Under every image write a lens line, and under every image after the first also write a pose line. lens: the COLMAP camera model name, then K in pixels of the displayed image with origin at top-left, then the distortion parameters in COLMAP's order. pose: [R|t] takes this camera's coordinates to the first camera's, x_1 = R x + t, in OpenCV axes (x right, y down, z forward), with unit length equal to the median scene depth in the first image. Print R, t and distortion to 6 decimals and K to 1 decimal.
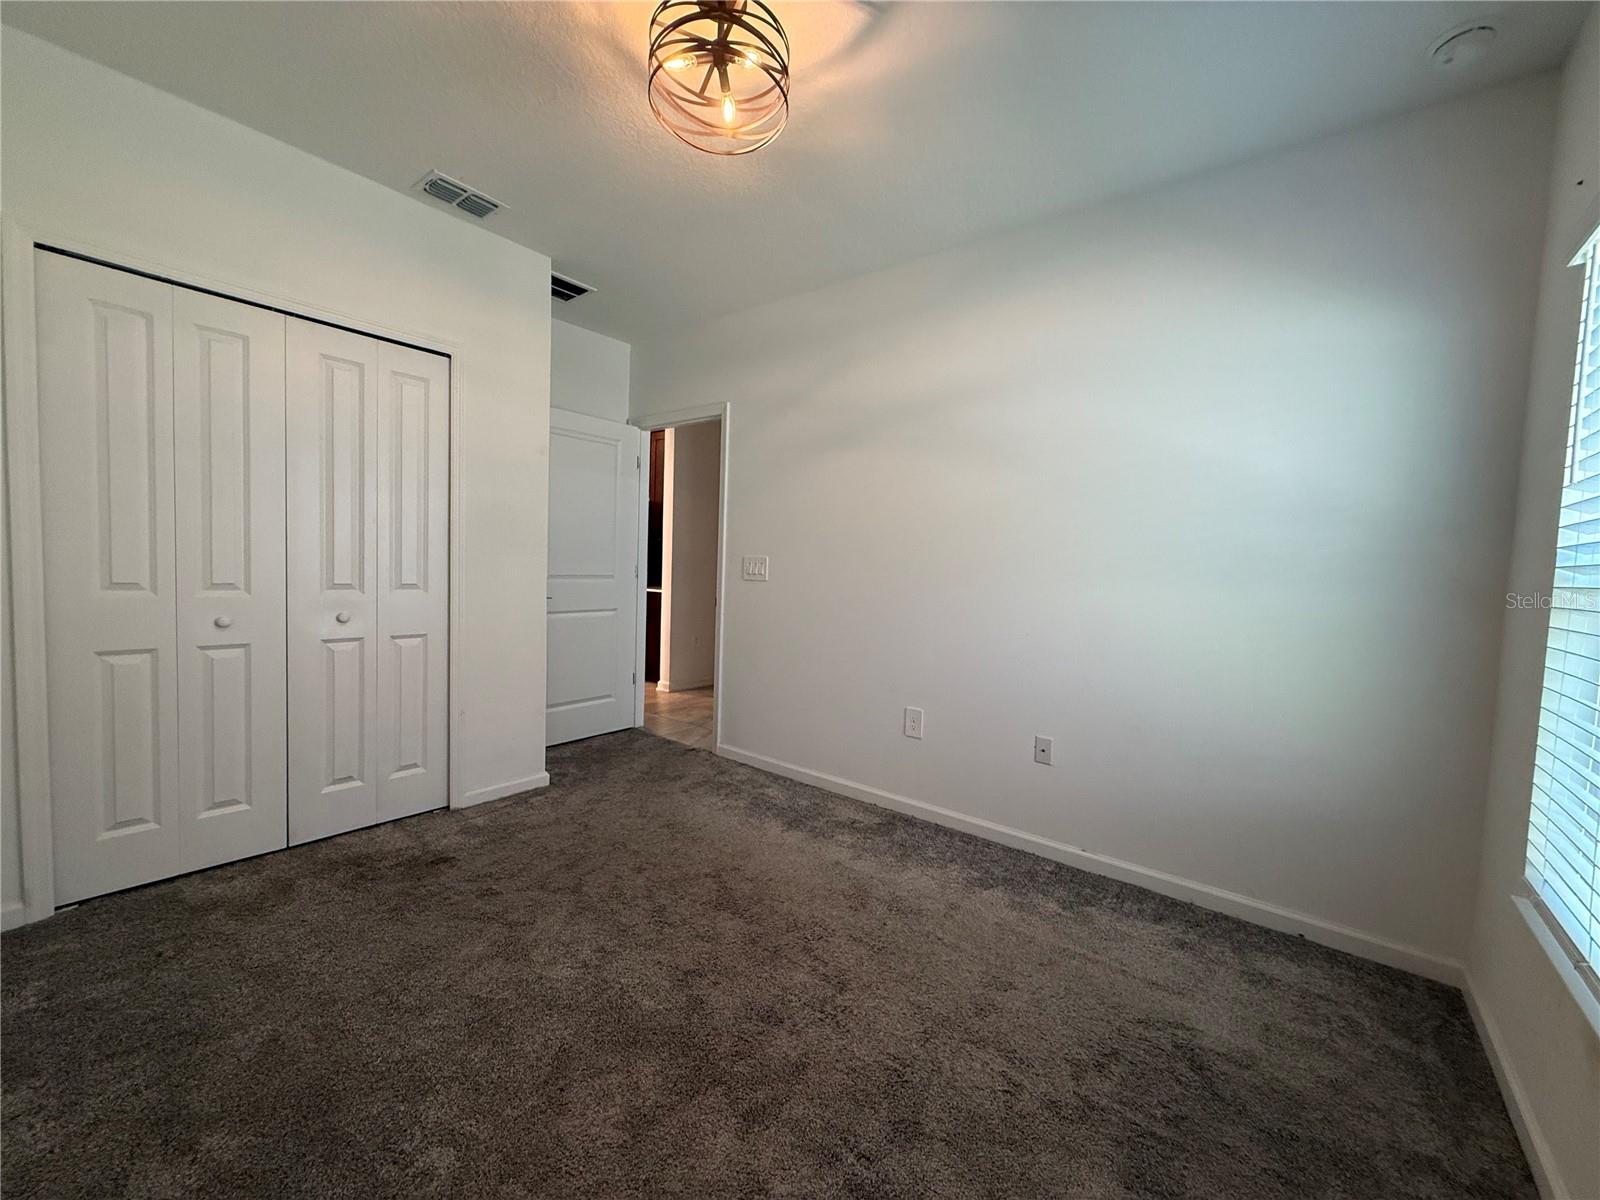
lens RADIAL K [[643.1, 0, 795.5], [0, 643.1, 600.7], [0, 0, 1]] dist [0.000596, 0.000132]
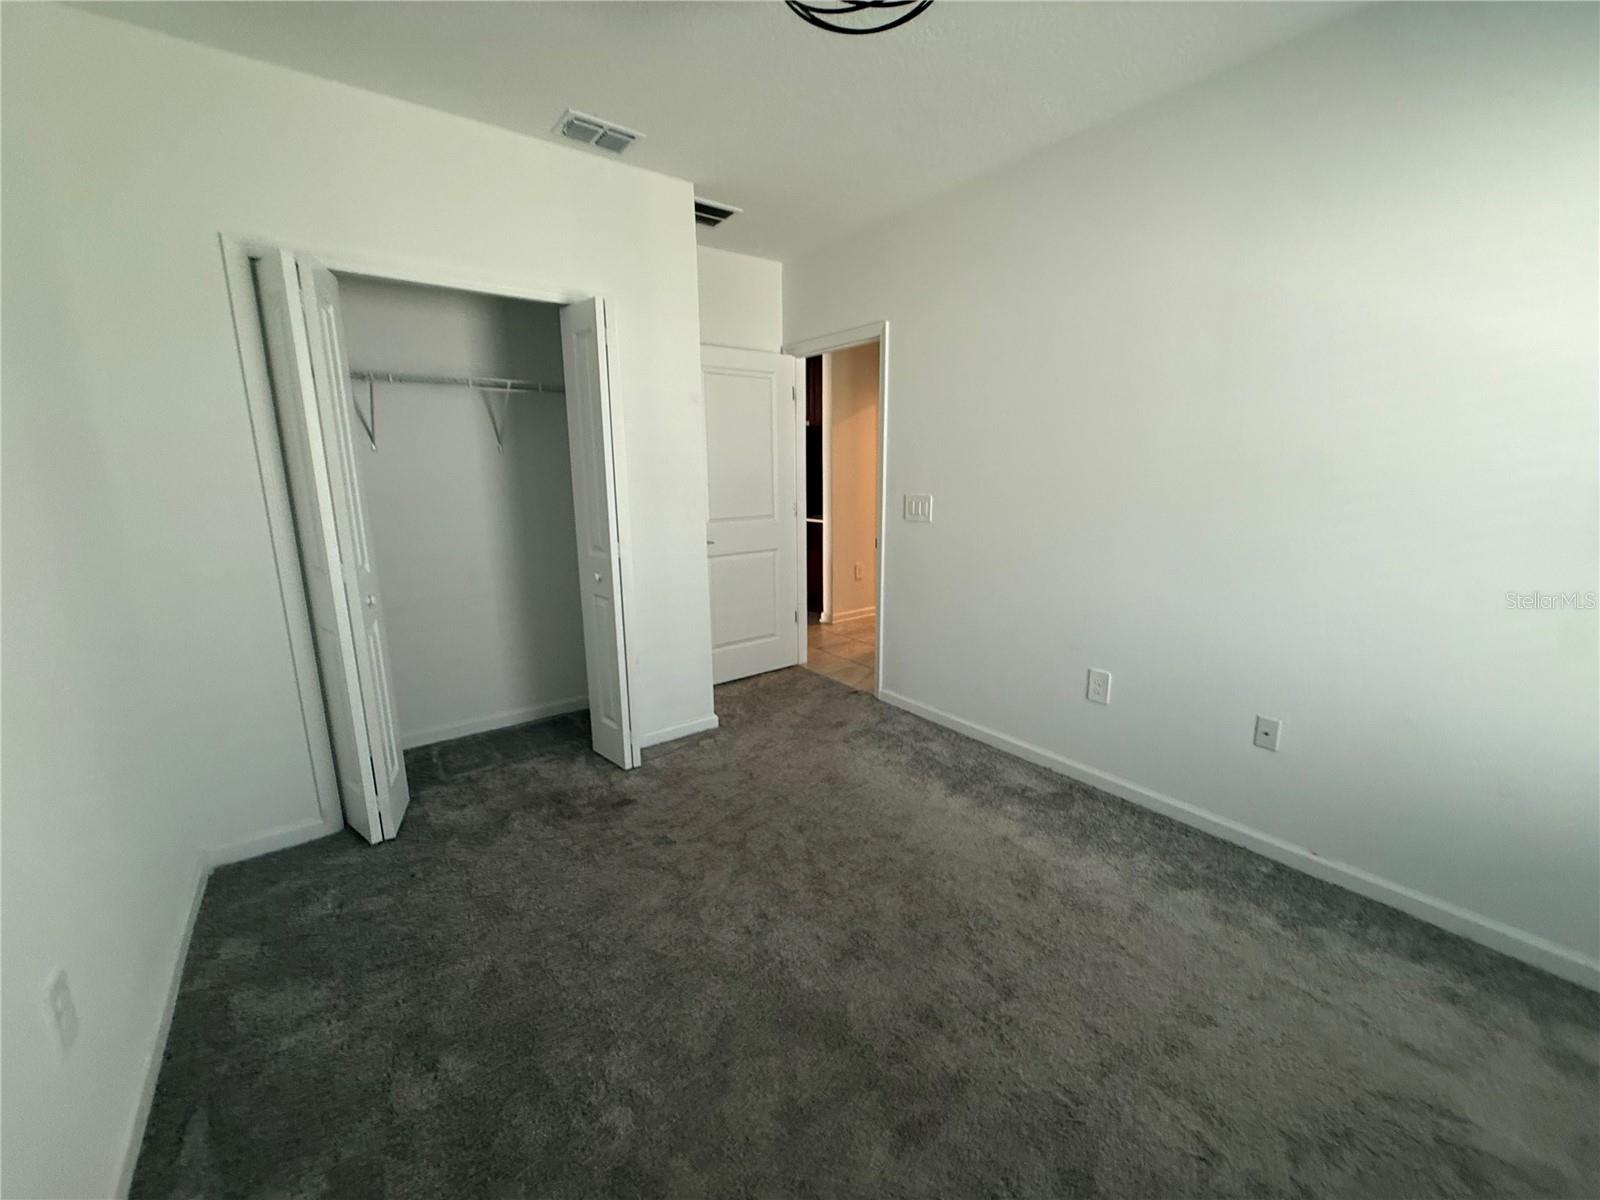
lens RADIAL K [[643.1, 0, 795.5], [0, 643.1, 600.7], [0, 0, 1]] dist [0.000596, 0.000132]
pose [[0.966726, 0.007723, -0.255698, 0.007260], [0.029733, 0.989377, 0.142296, -0.088855], [0.254081, -0.145164, 0.956227, 0.085205]]
